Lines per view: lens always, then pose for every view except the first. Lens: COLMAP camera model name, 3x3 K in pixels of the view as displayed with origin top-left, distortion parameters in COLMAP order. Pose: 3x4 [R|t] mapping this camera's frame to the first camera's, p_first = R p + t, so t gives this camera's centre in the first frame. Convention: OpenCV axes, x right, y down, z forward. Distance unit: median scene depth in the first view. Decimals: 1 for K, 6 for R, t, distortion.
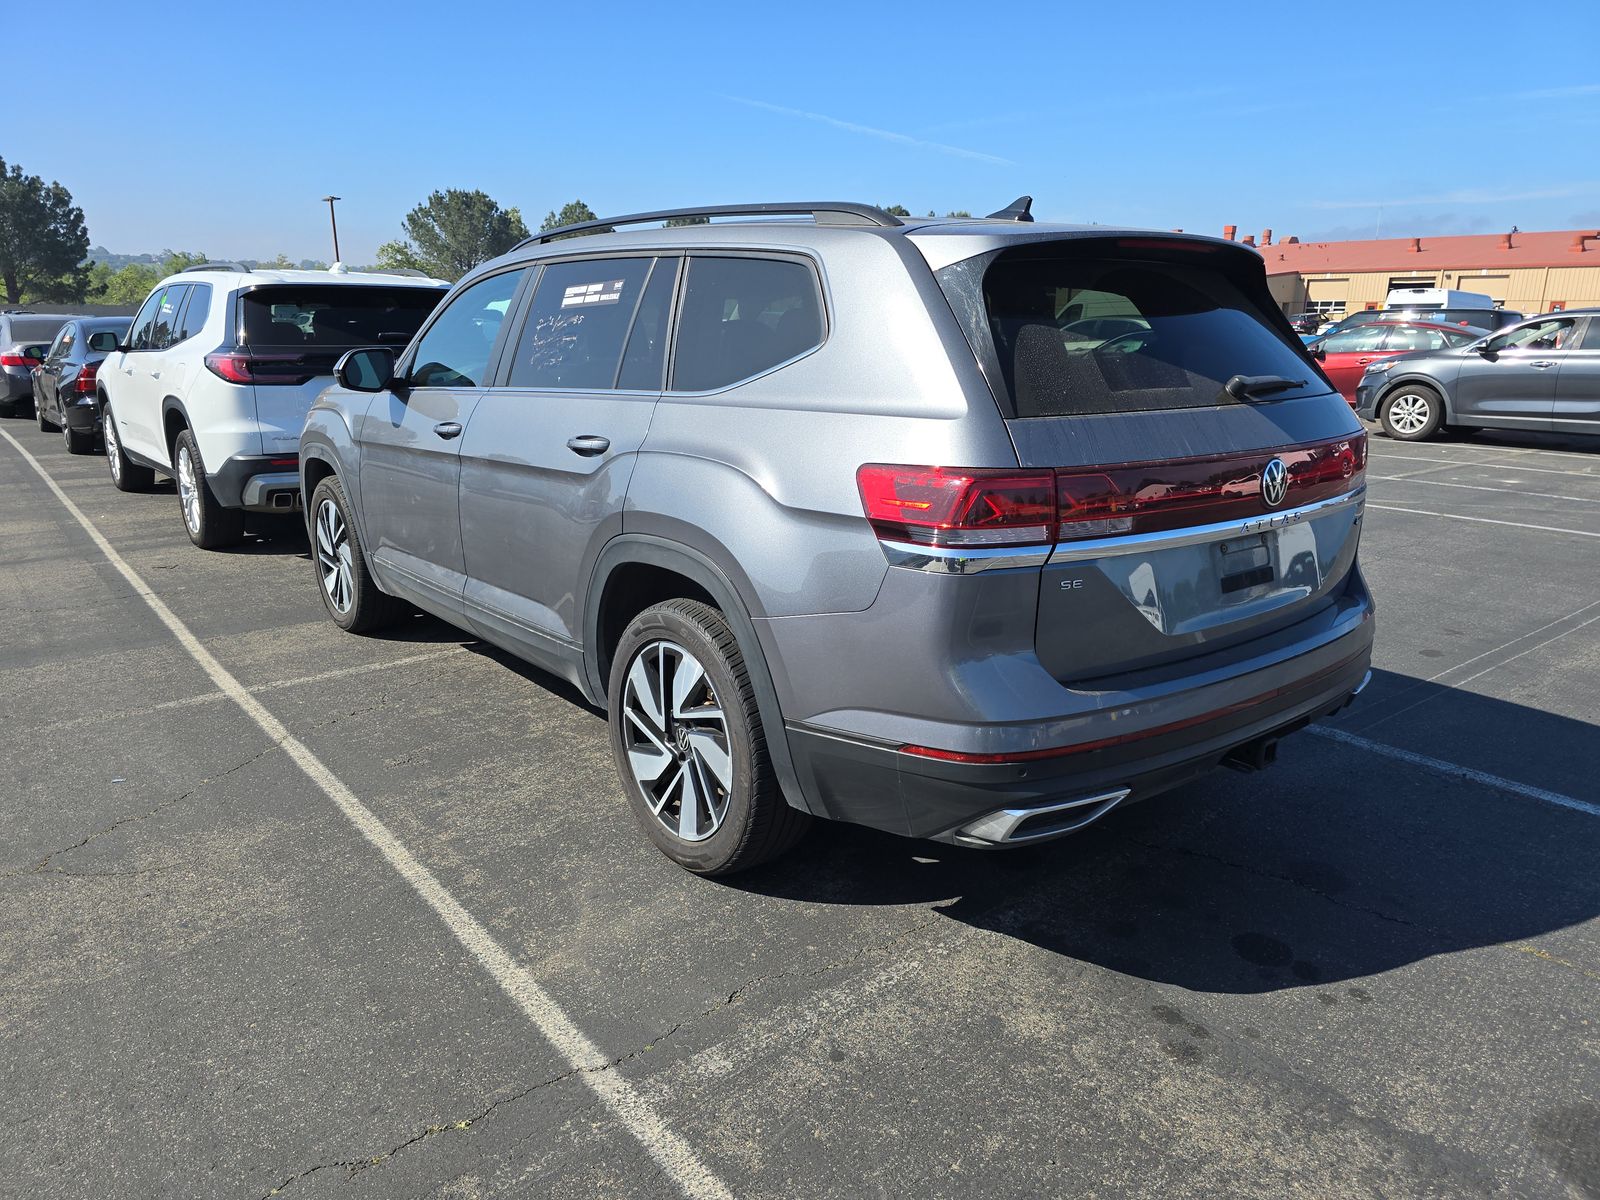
lens RADIAL K [[1089.1, 0, 801.3], [0, 1089.1, 596.5], [0, 0, 1]] dist [0.032531, -0.028938]
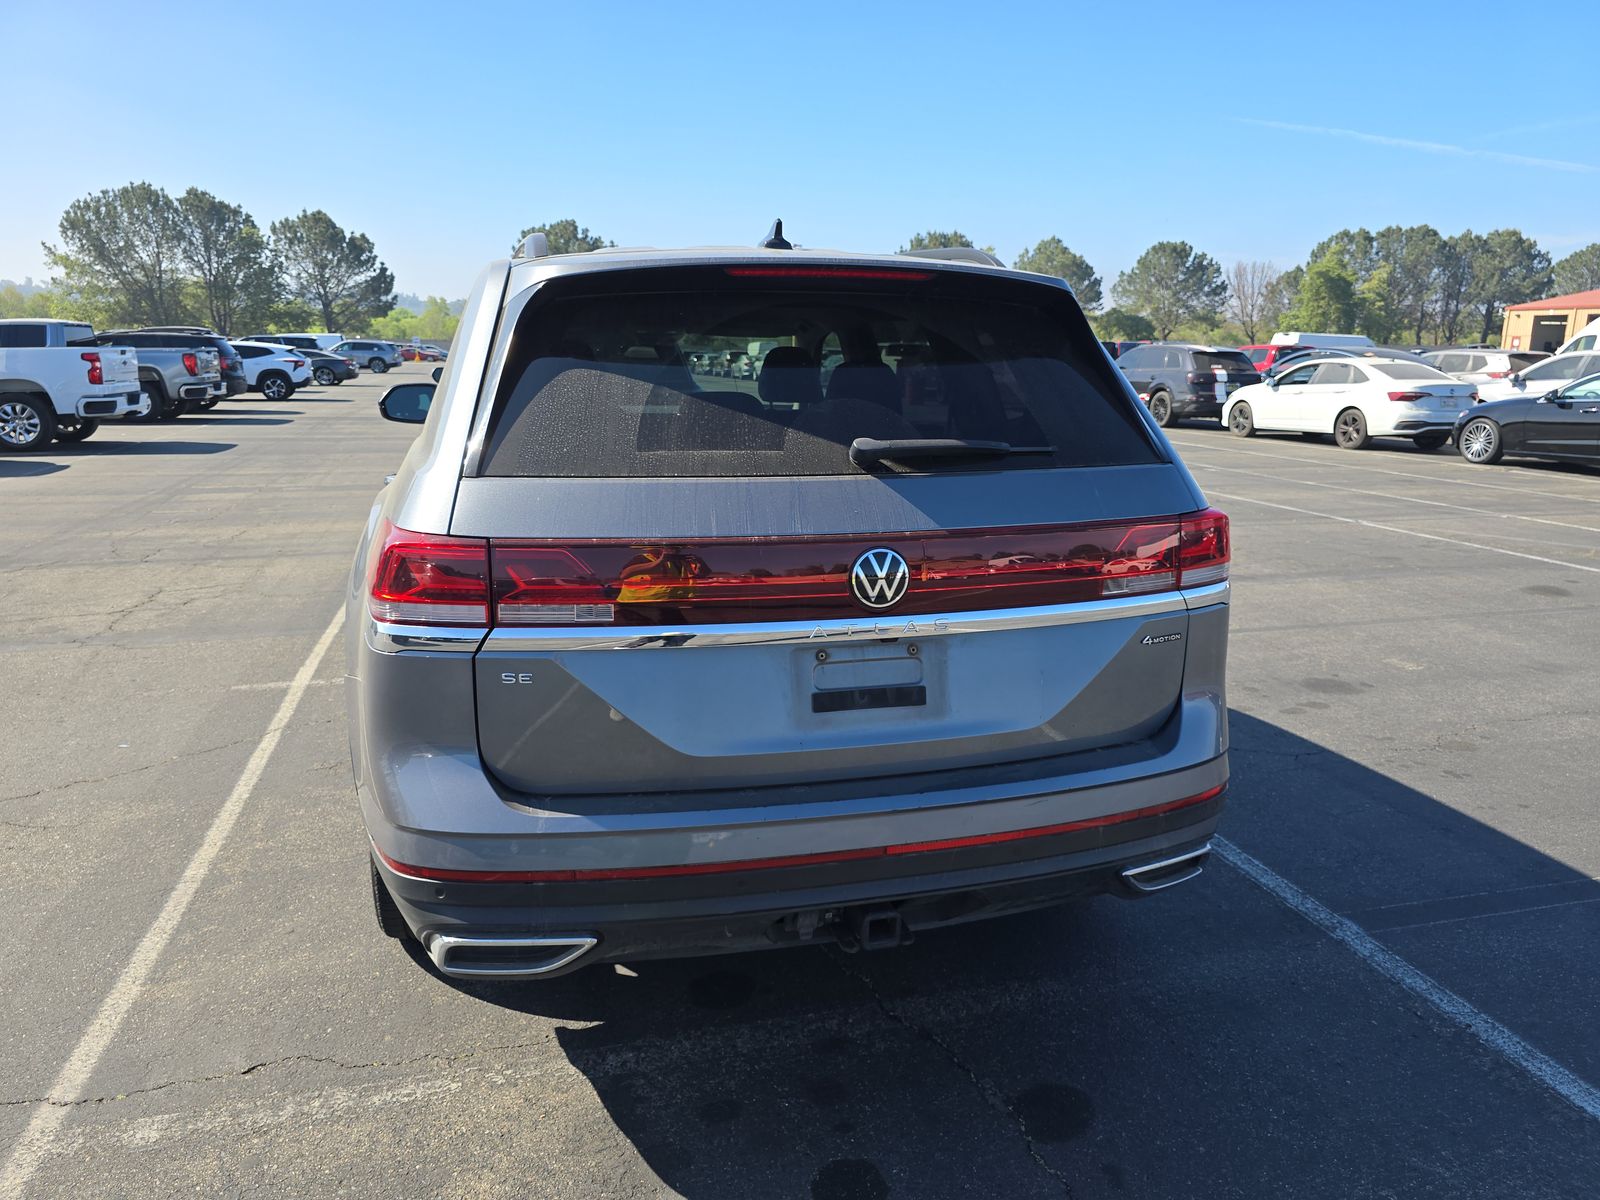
lens RADIAL K [[1089.1, 0, 807.1], [0, 1089.1, 590.6], [0, 0, 1]] dist [0.032531, -0.028938]
pose [[0.911465, 0.088544, -0.401736, 0.646098], [-0.102264, 0.994675, -0.012789, -0.074708], [0.398464, 0.052740, 0.915666, 0.265031]]
